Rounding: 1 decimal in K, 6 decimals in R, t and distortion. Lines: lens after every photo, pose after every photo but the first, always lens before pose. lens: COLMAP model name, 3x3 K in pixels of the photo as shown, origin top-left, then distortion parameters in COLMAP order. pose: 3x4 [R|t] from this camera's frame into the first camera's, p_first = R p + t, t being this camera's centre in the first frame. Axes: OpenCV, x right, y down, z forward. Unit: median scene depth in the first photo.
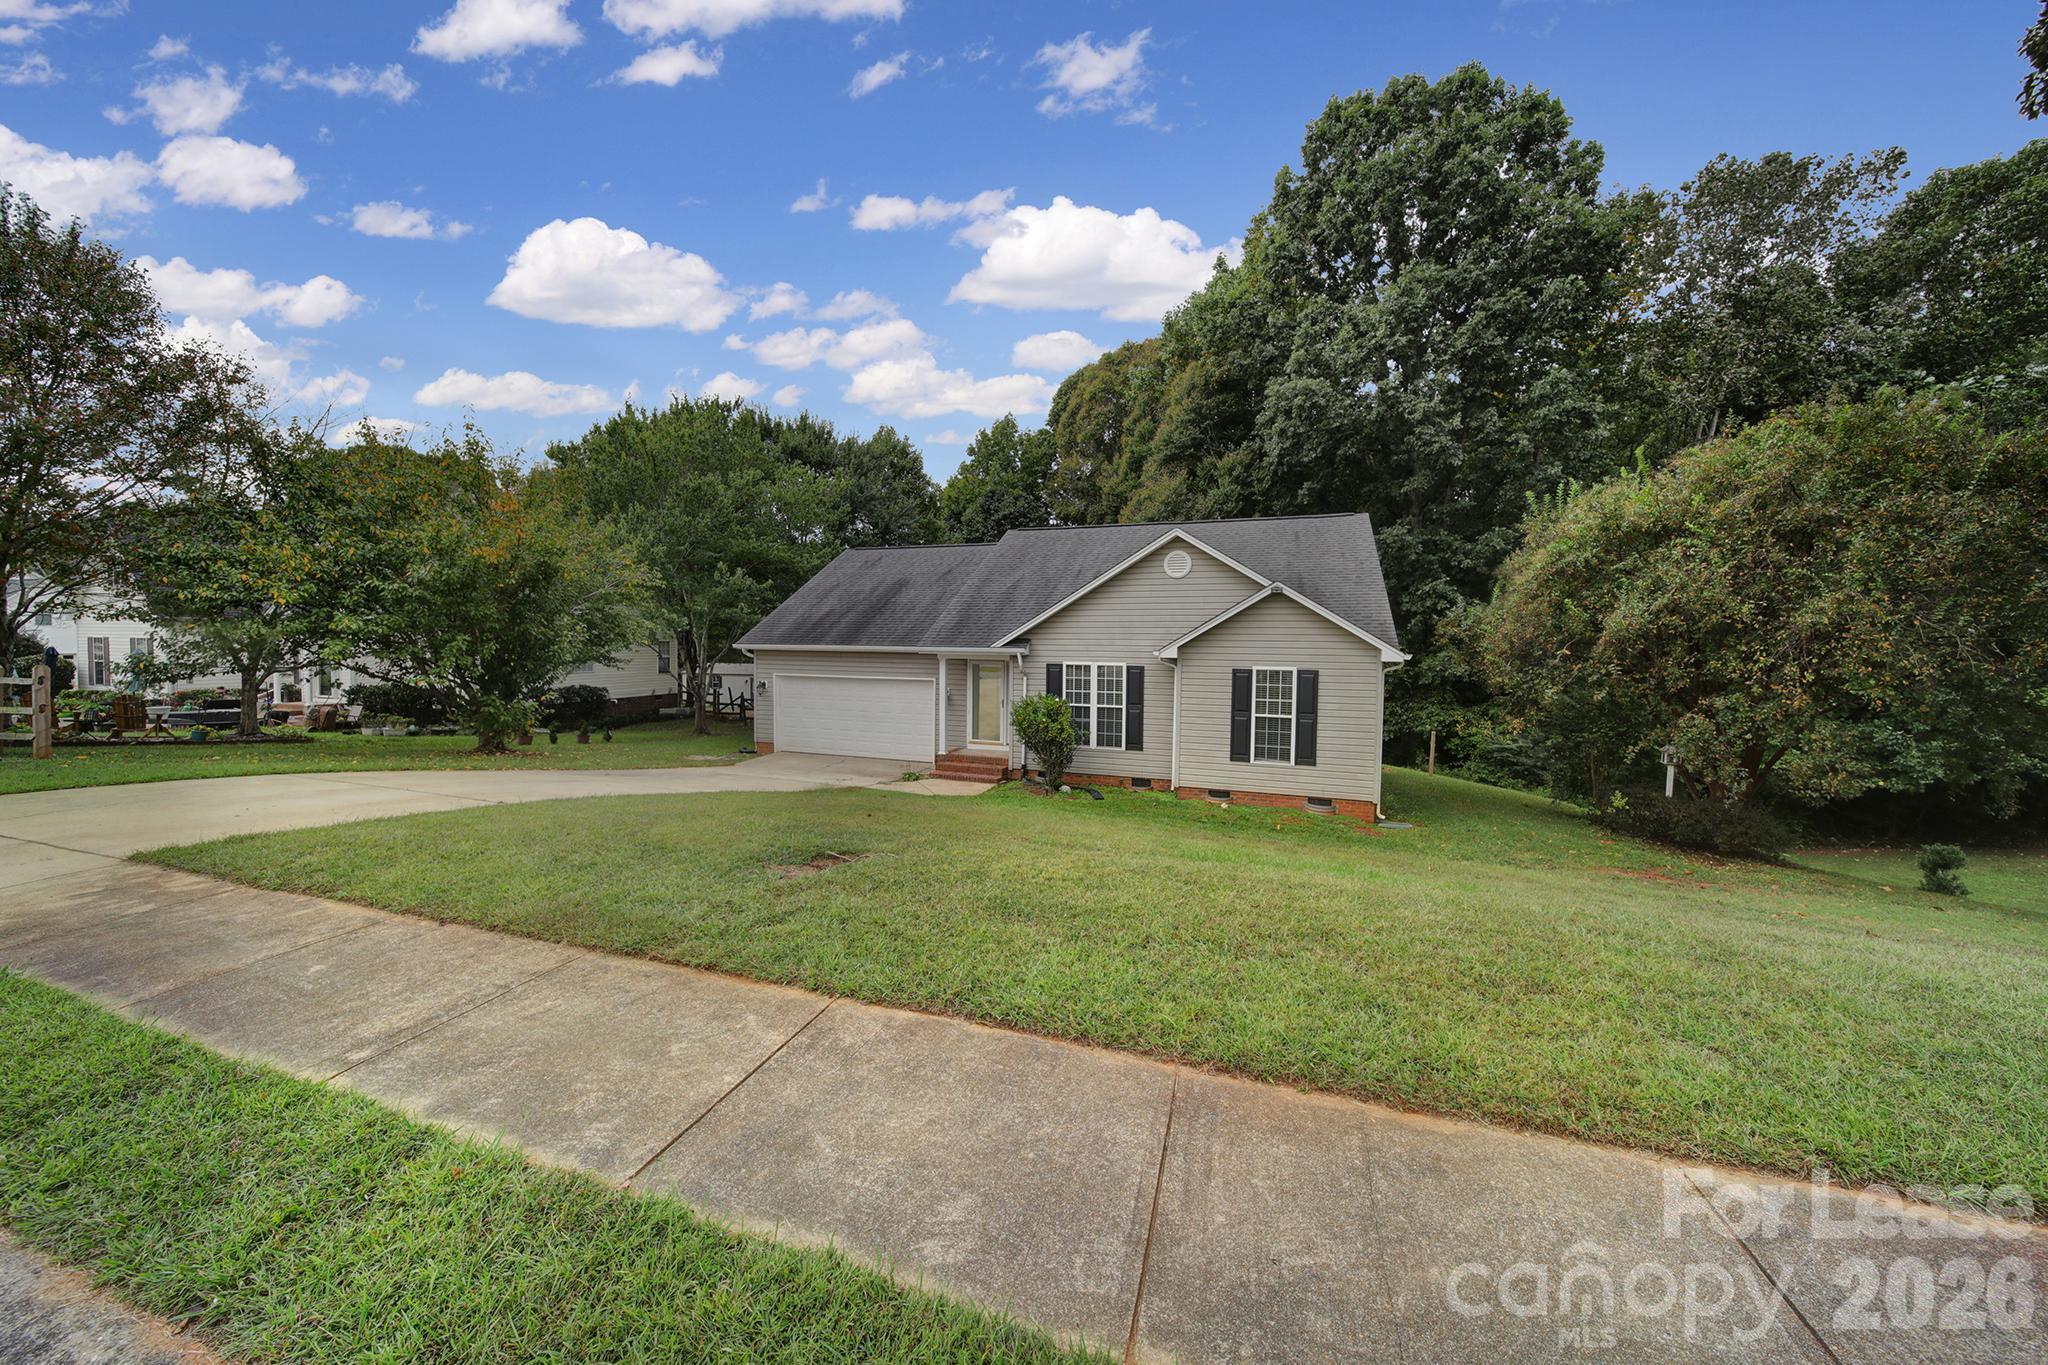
lens RADIAL K [[720.1, 0, 1018.9], [0, 720.1, 663.5], [0, 0, 1]] dist [0.000270, -0.001554]
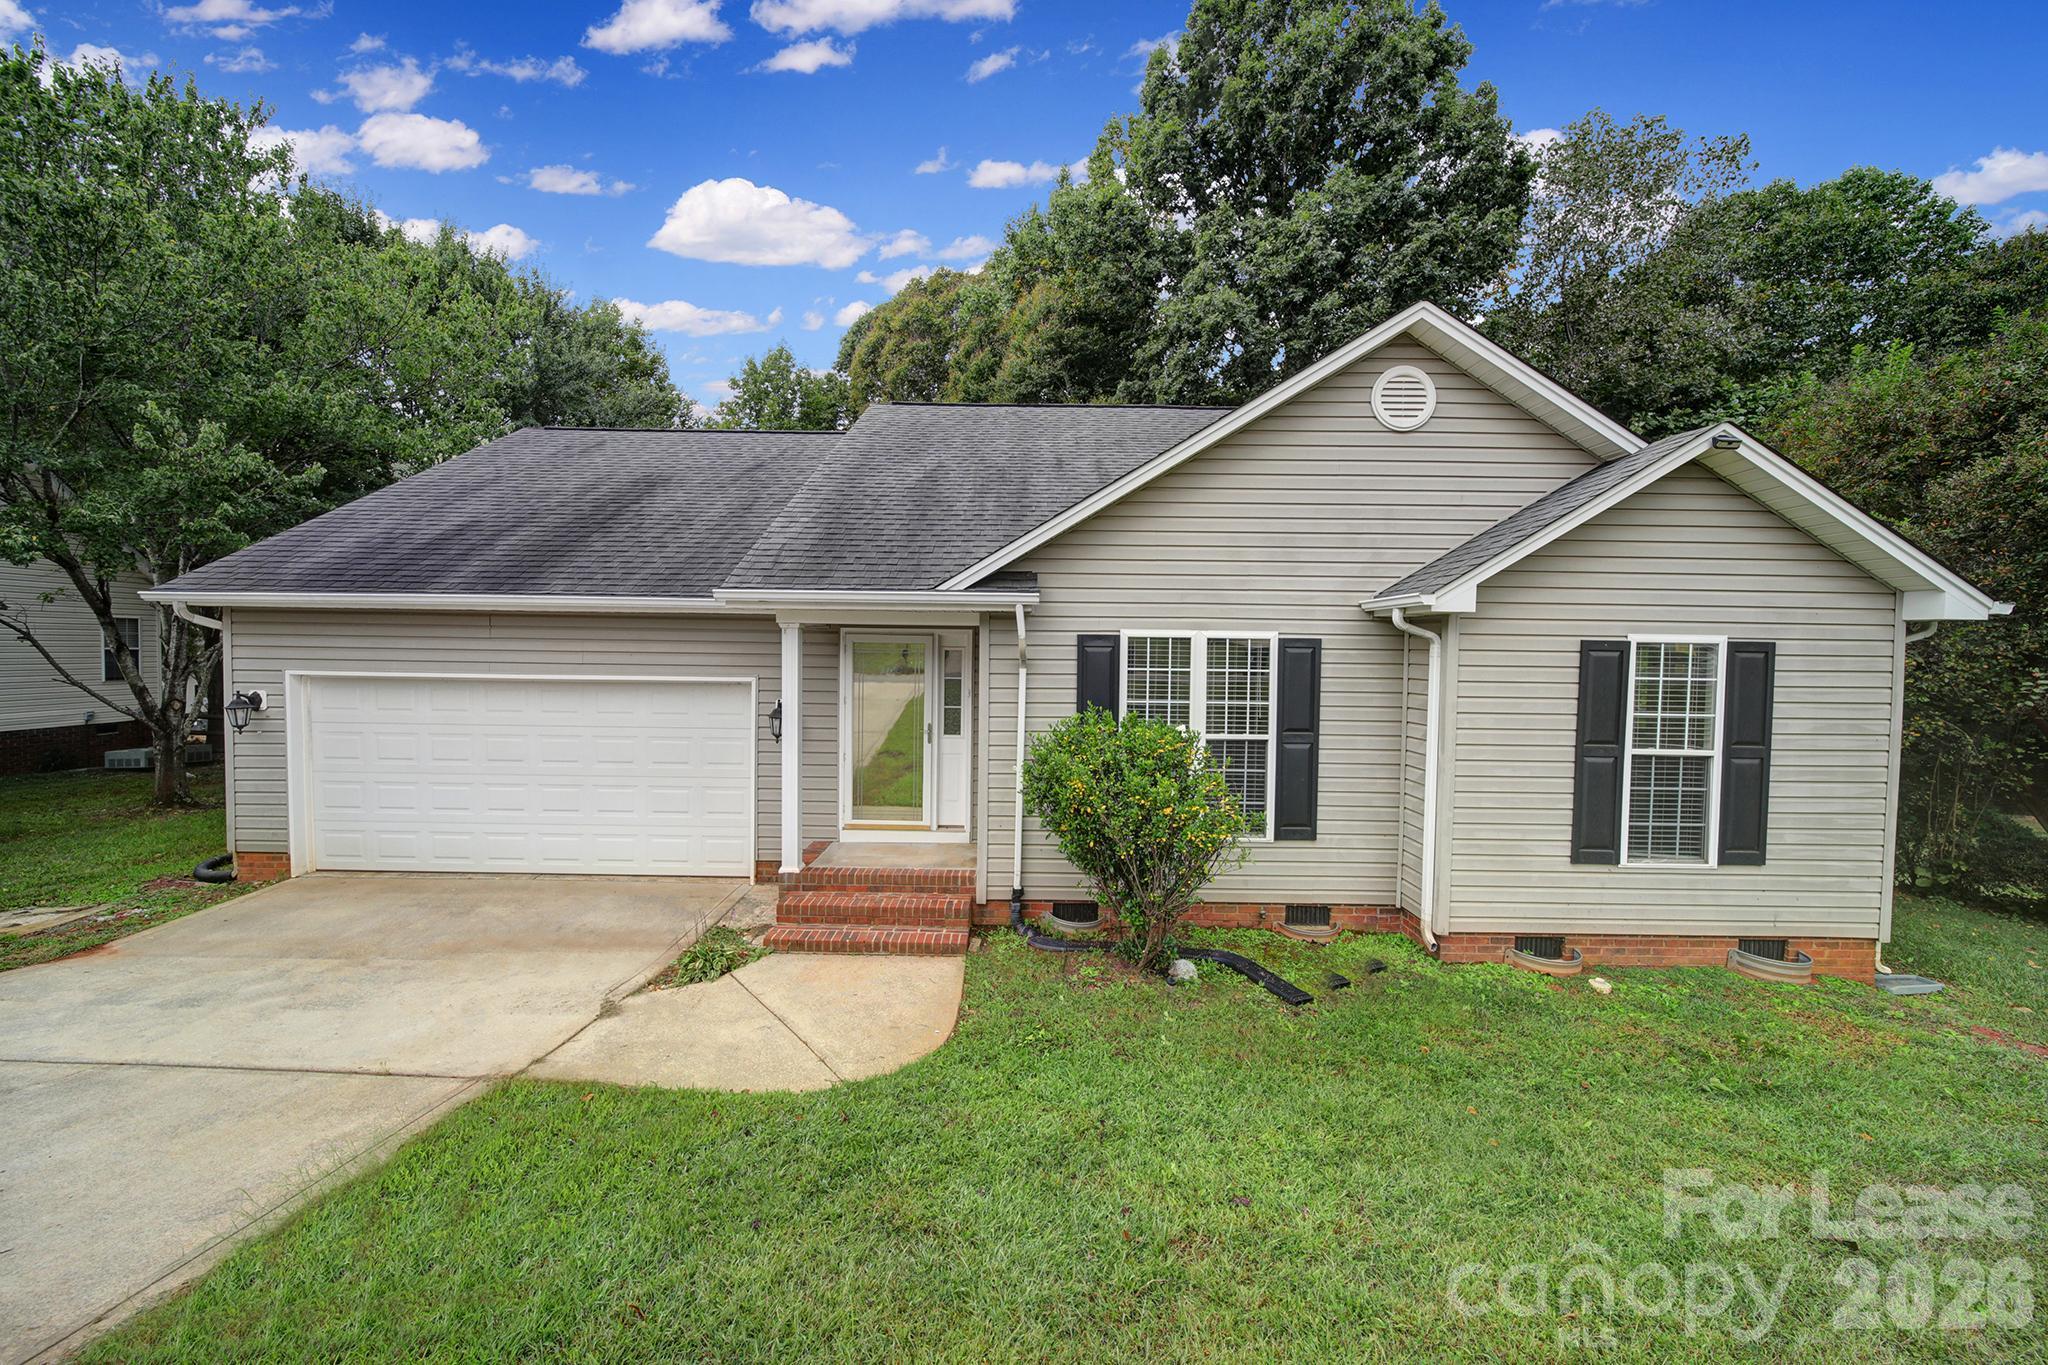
lens RADIAL K [[720.1, 0, 1023.6], [0, 720.1, 673.2], [0, 0, 1]] dist [0.000270, -0.001554]
pose [[0.941738, -0.007878, 0.336254, -0.117544], [0.006476, 0.999965, 0.005288, 0.018042], [-0.336284, -0.002802, 0.941756, 0.596409]]
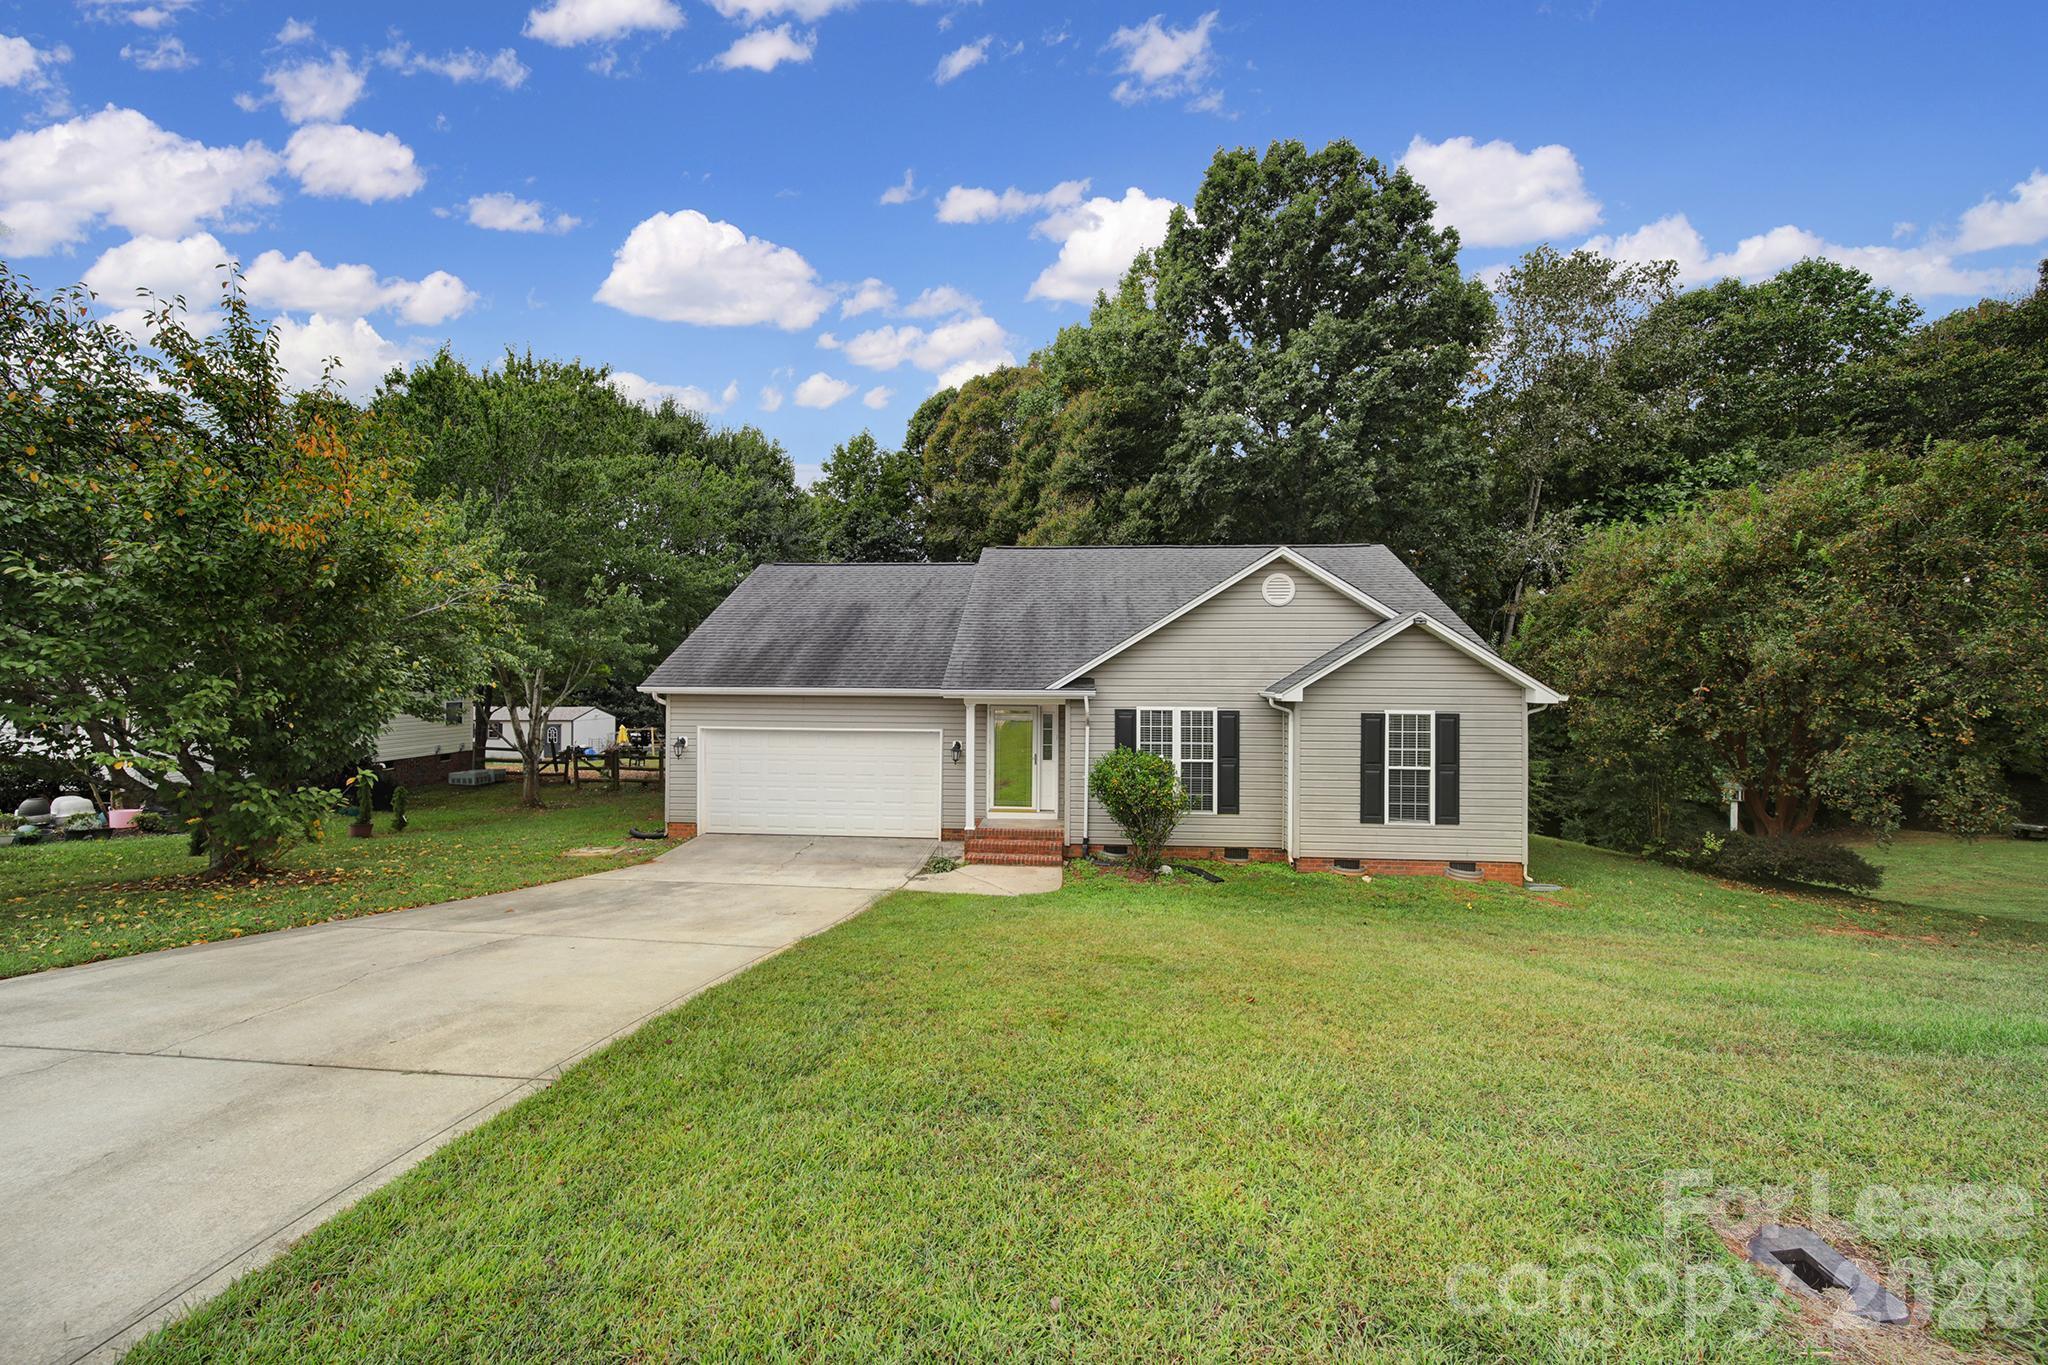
lens RADIAL K [[720.1, 0, 1020.2], [0, 720.1, 673.9], [0, 0, 1]] dist [0.000270, -0.001554]
pose [[0.962139, -0.003102, 0.272543, -0.263971], [0.012863, 0.999338, -0.034035, -0.012699], [-0.272257, 0.036252, 0.961542, 0.244432]]
